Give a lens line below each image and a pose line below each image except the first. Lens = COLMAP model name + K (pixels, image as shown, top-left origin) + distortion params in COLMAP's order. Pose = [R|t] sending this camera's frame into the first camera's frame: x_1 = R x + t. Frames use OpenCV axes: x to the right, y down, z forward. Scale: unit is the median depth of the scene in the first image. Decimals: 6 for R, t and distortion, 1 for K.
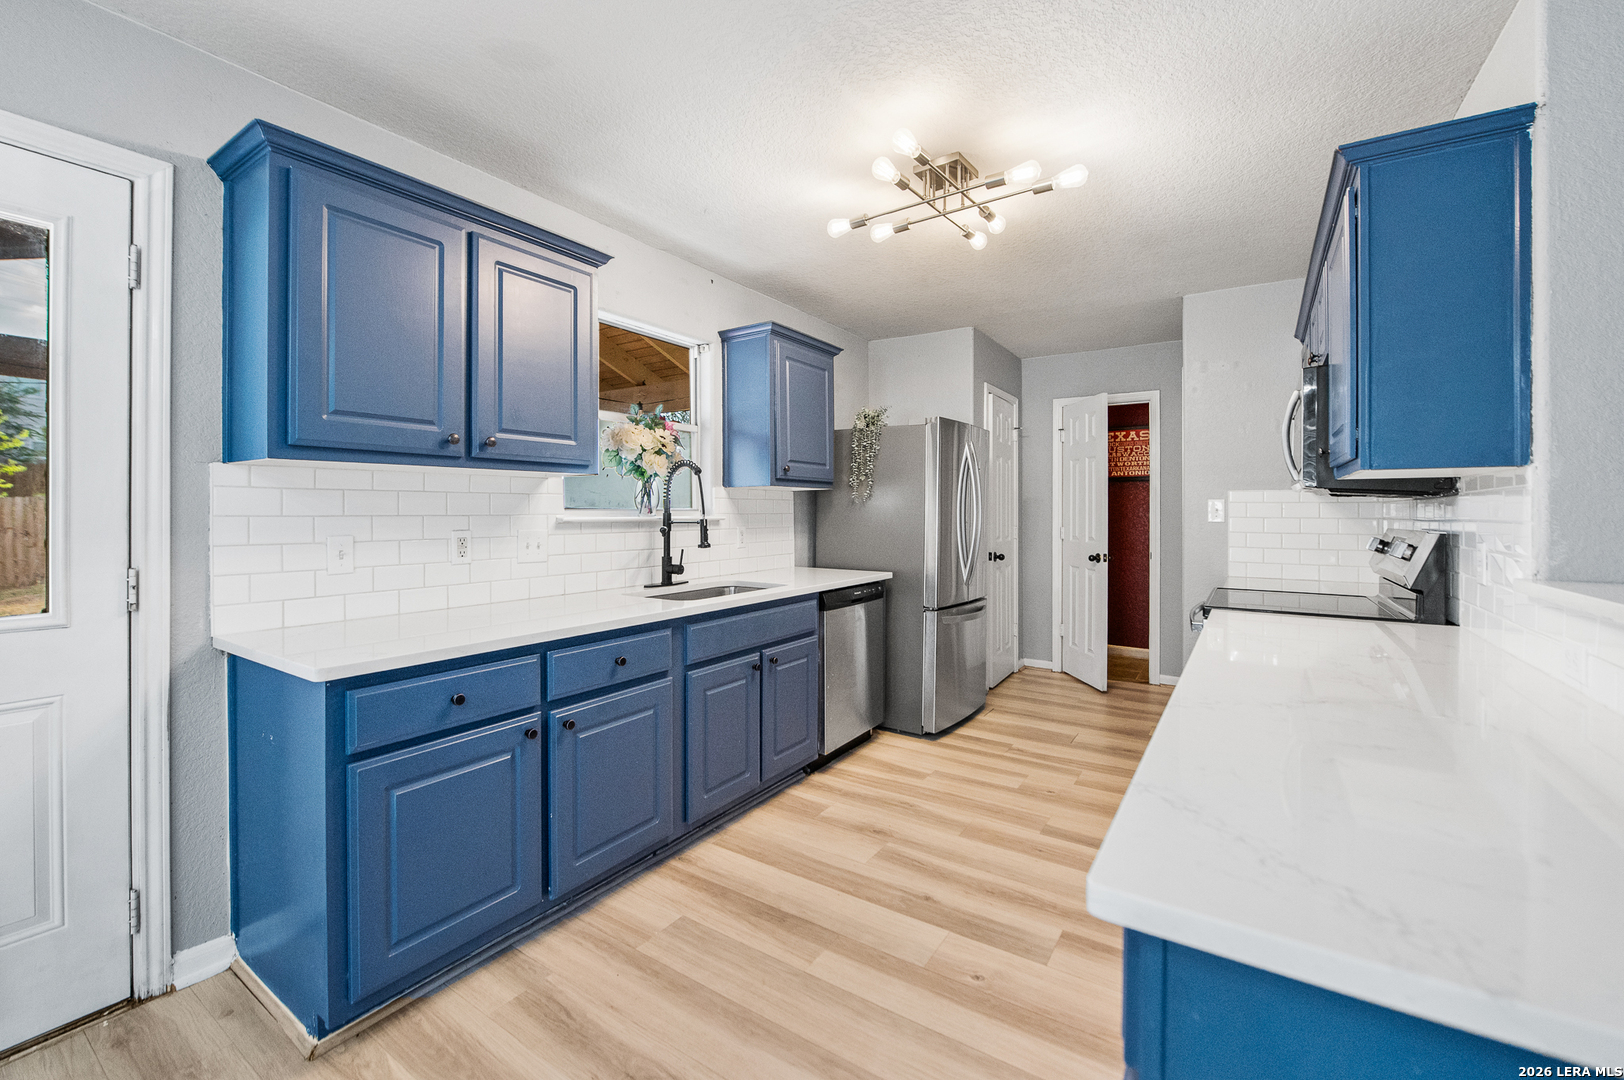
lens RADIAL K [[673.8, 0, 814.2], [0, 673.8, 518.2], [0, 0, 1]] dist [-0.012351, -0.000259]
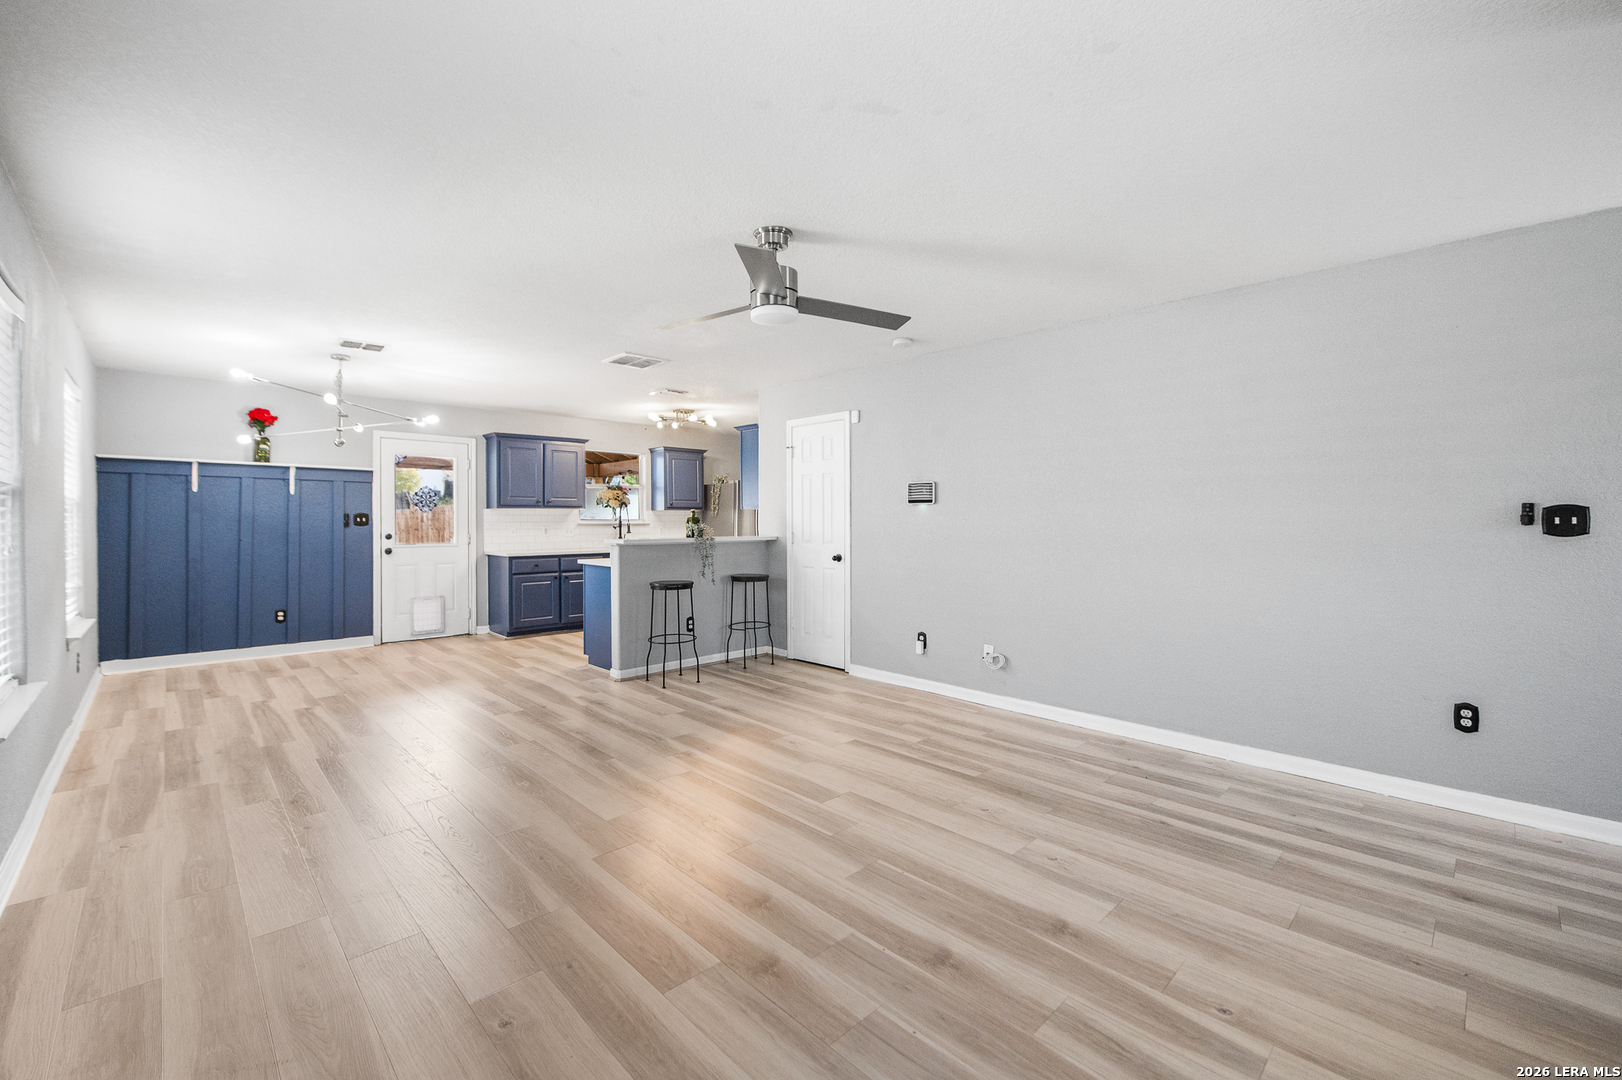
lens RADIAL K [[673.0, 0, 809.2], [0, 673.0, 532.8], [0, 0, 1]] dist [-0.012351, -0.000259]
pose [[0.973618, -0.004151, -0.228144, 1.885176], [0.005662, 0.999966, 0.005972, 0.047417], [0.228112, -0.007106, 0.973609, -2.435204]]
